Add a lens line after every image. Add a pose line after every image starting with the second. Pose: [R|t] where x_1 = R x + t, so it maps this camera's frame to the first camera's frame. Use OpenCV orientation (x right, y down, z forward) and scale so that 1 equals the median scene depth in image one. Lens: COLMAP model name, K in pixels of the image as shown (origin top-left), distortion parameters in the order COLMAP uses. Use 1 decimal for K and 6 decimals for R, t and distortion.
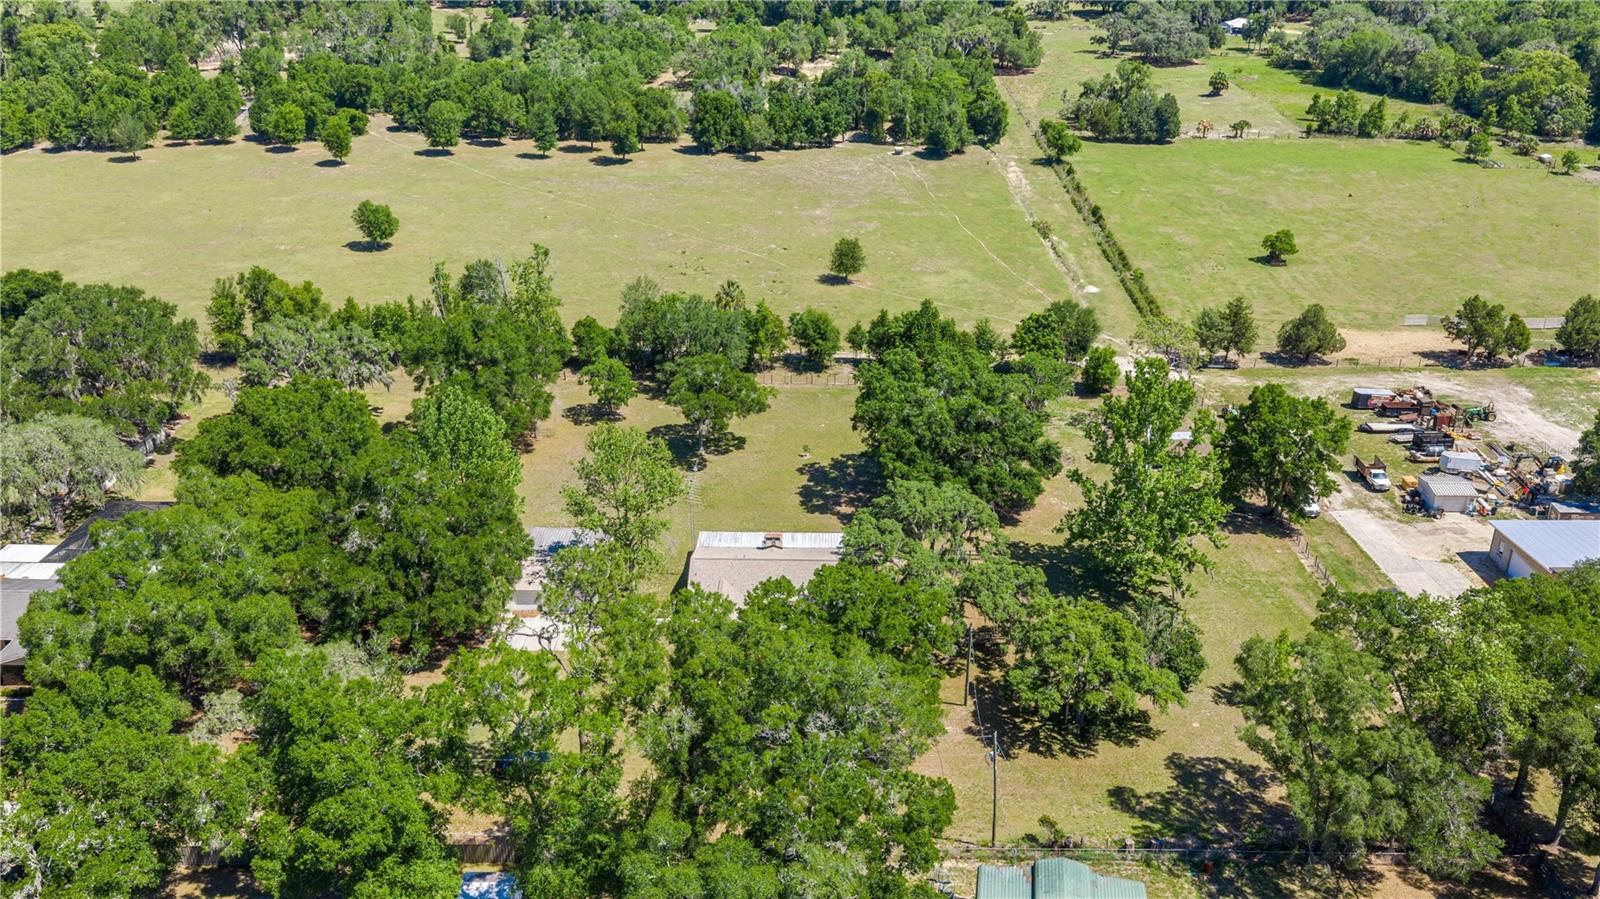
lens RADIAL K [[1314.8, 0, 800.0], [0, 1314.8, 449.5], [0, 0, 1]] dist [0.041449, -0.085461]
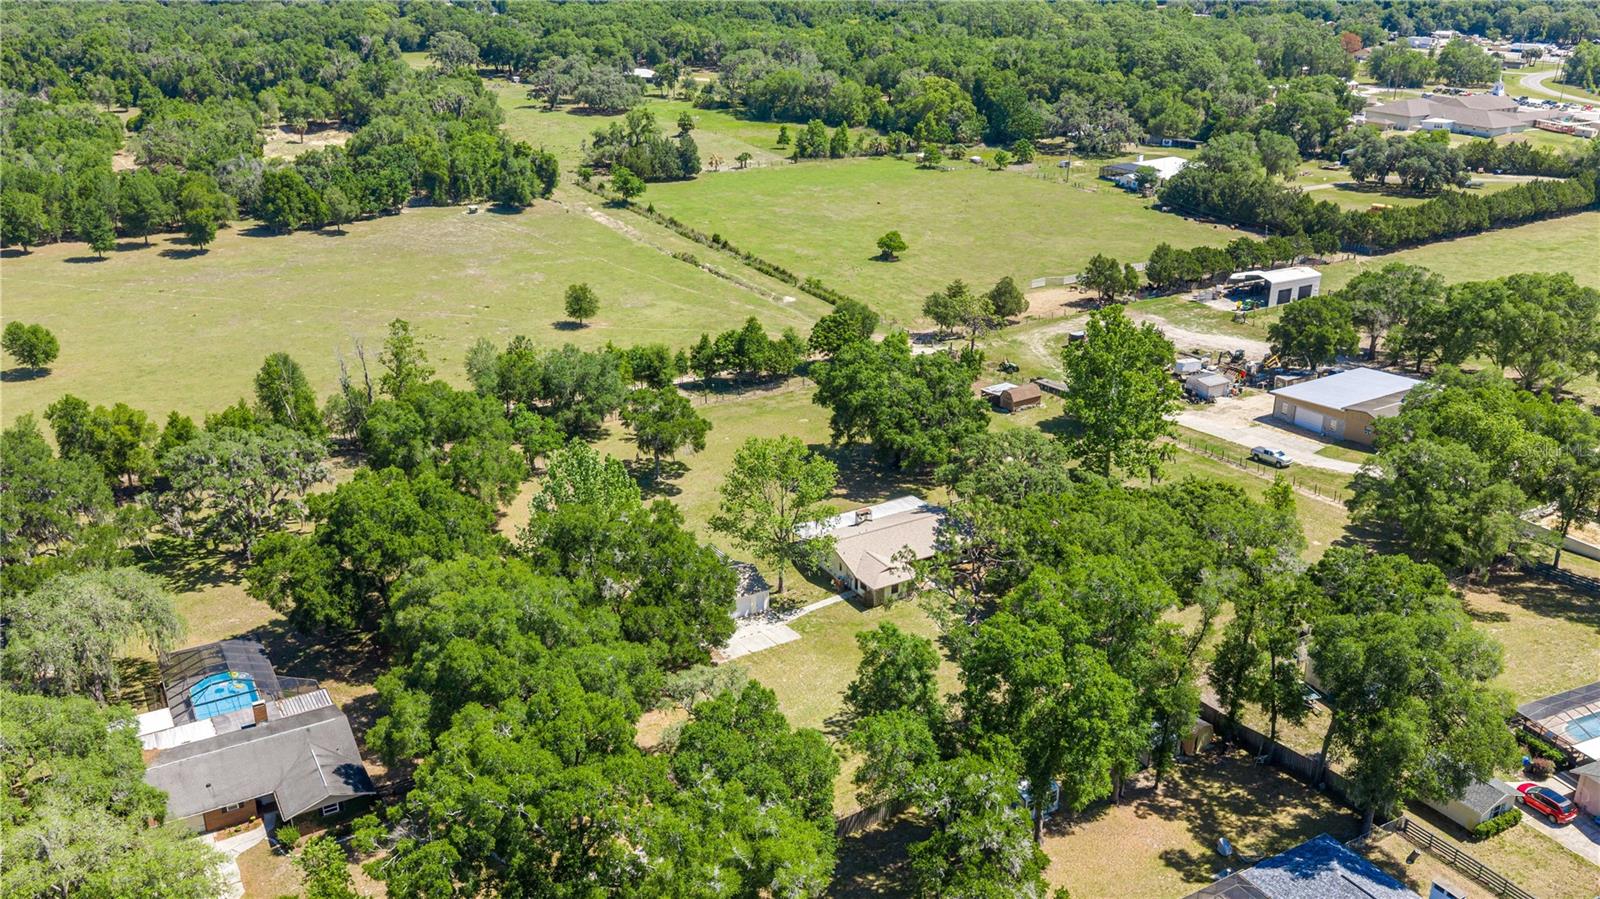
lens RADIAL K [[1314.8, 0, 800.0], [0, 1314.8, 449.5], [0, 0, 1]] dist [0.041449, -0.085461]
pose [[0.850536, -0.198100, 0.487180, -0.245379], [0.218102, 0.975795, 0.016014, -0.007158], [-0.478560, 0.092635, 0.873155, 0.006617]]
